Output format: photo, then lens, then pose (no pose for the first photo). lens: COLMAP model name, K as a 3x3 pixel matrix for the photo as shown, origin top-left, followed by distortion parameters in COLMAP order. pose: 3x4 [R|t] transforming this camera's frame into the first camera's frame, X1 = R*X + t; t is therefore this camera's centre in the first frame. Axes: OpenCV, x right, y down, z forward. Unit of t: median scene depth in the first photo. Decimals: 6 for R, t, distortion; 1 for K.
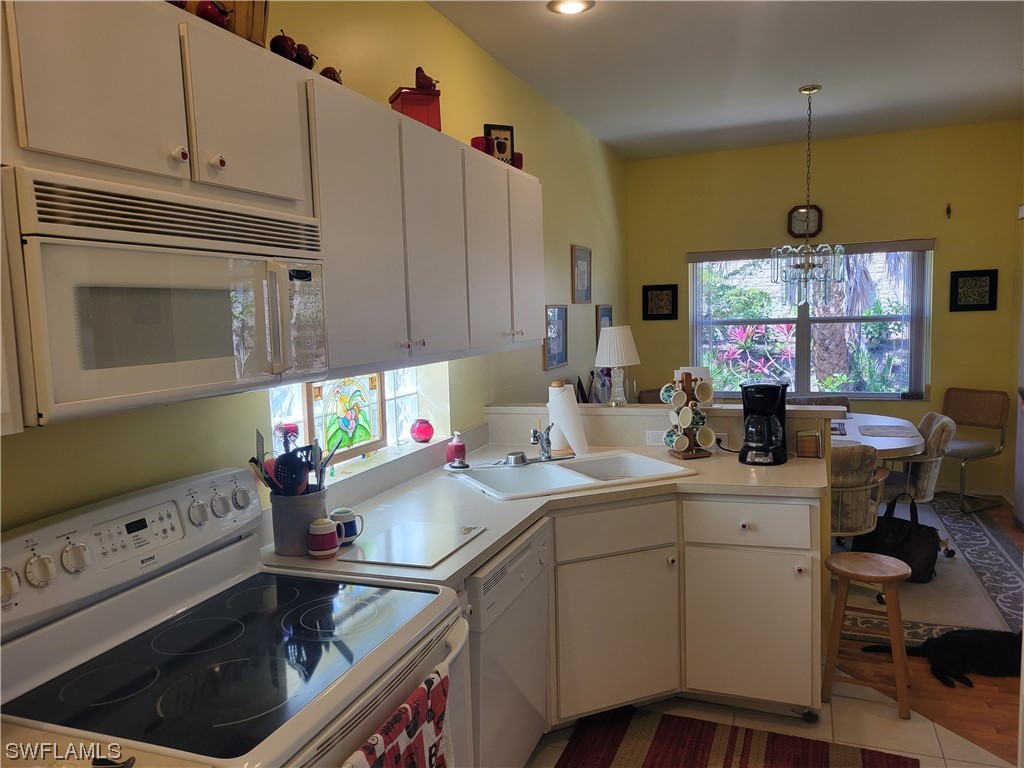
lens RADIAL K [[767.8, 0, 513.4], [0, 767.8, 383.4], [0, 0, 1]] dist [0.037233, -0.018450]
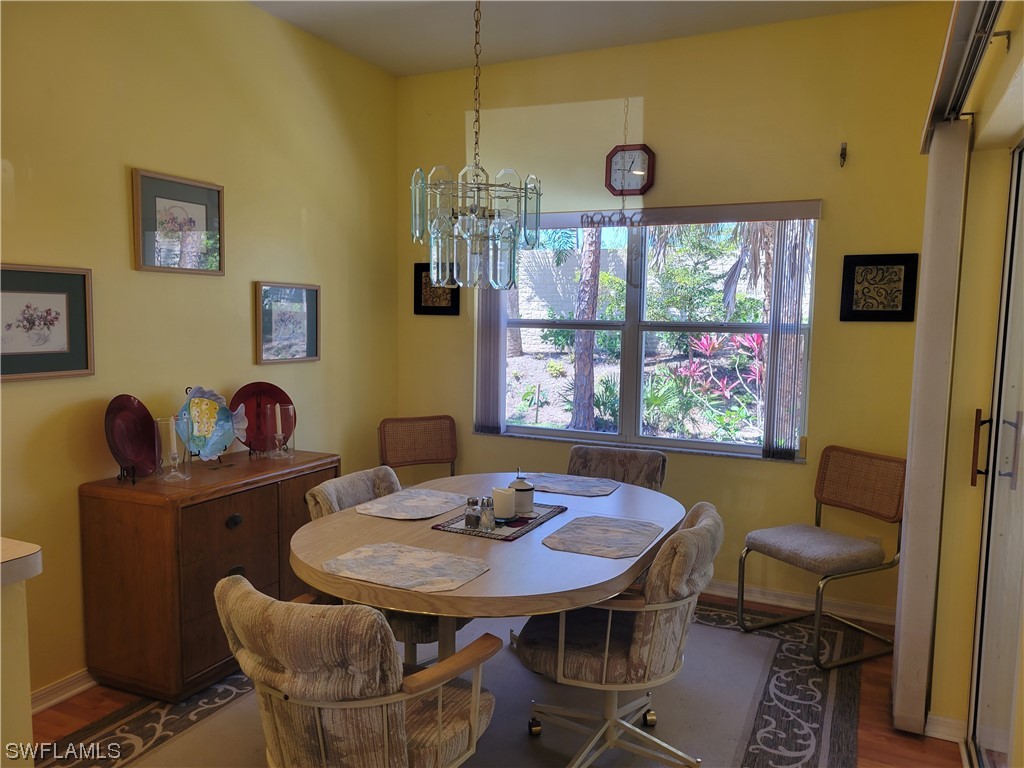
lens RADIAL K [[767.8, 0, 510.0], [0, 767.8, 382.3], [0, 0, 1]] dist [0.037233, -0.018450]
pose [[0.995275, 0.055511, -0.079664, 0.359827], [-0.055877, 0.998435, -0.002372, -0.028759], [0.079408, 0.006812, 0.996819, 0.377374]]
